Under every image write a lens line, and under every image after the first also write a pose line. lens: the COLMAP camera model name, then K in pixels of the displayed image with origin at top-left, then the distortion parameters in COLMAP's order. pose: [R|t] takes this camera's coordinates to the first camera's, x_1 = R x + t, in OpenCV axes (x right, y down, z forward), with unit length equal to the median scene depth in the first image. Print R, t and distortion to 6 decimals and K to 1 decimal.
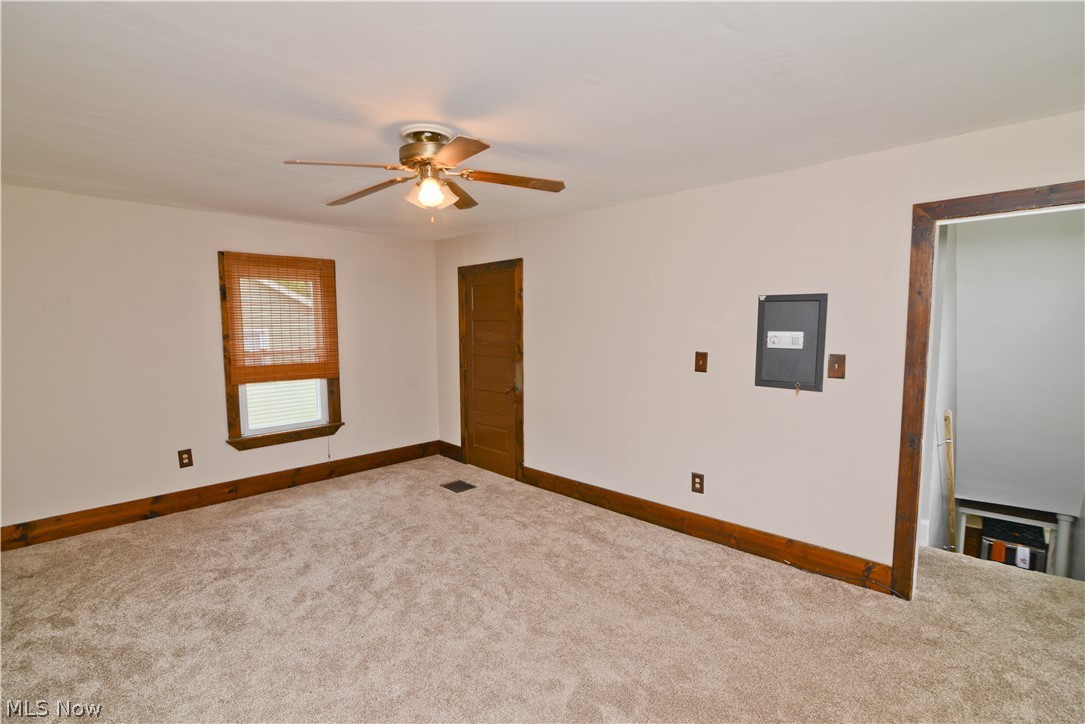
lens RADIAL K [[508.7, 0, 555.6], [0, 508.7, 362.4], [0, 0, 1]] dist [-0.017284, 0.000636]
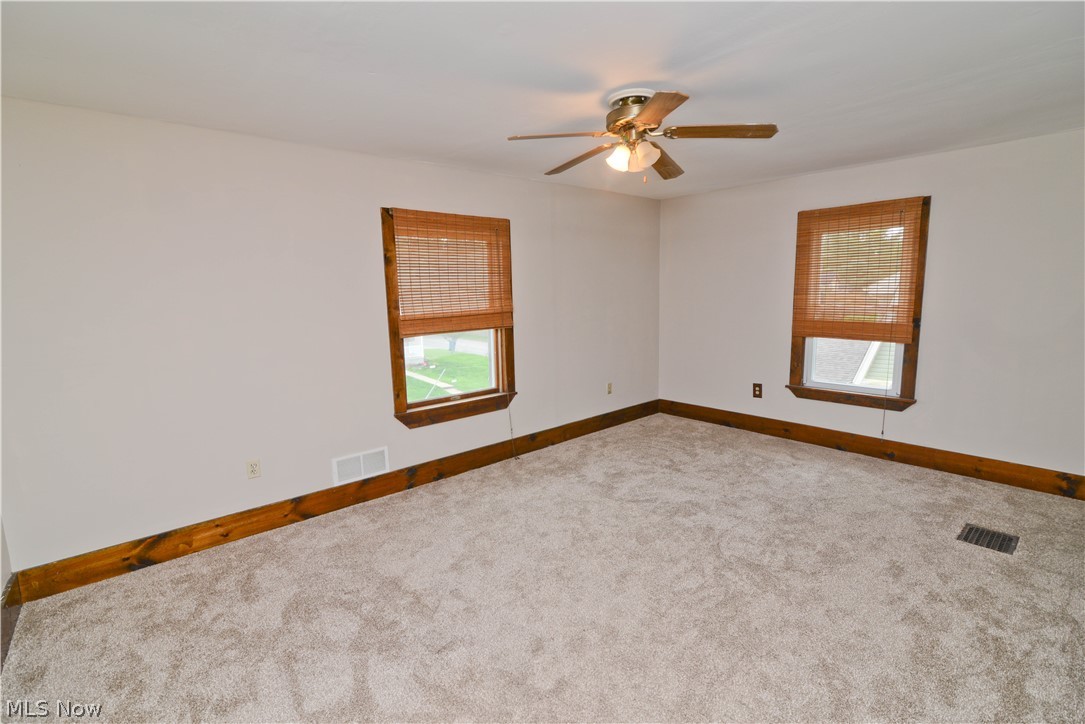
lens RADIAL K [[510.5, 0, 528.6], [0, 510.5, 366.6], [0, 0, 1]] dist [-0.014173, 0.000139]
pose [[-0.141741, 0.156636, -0.977433, 0.577013], [-0.053211, 0.984769, 0.165527, -0.045446], [0.988473, 0.075472, -0.131247, 0.633339]]
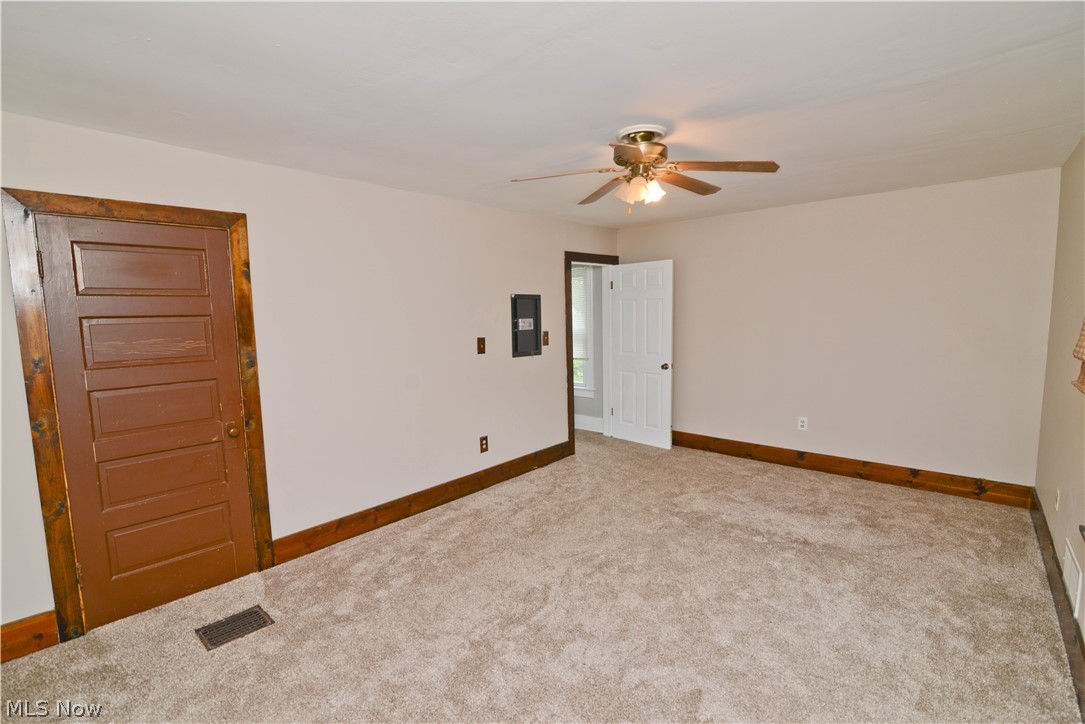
lens RADIAL K [[477.8, 0, 570.2], [0, 477.8, 360.5], [0, 0, 1]] dist [-0.013483, 0.000042]
pose [[-0.052349, -0.098593, 0.993750, -0.844940], [0.095968, 0.990012, 0.103277, -0.061591], [-0.994007, 0.100775, -0.042364, 0.805952]]
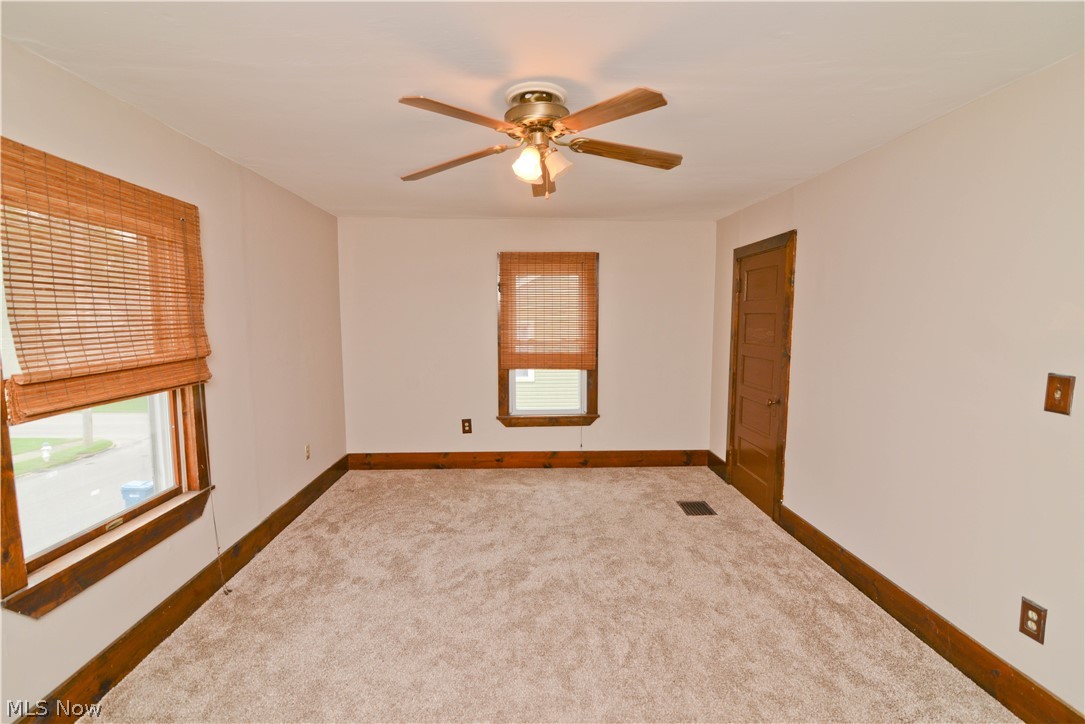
lens RADIAL K [[510.5, 0, 543.0], [0, 510.5, 364.8], [0, 0, 1]] dist [-0.017786, 0.000796]
pose [[0.710612, 0.071153, -0.699977, 0.258177], [-0.059225, 0.997392, 0.041261, -0.019652], [0.701087, 0.012136, 0.712972, 0.260468]]
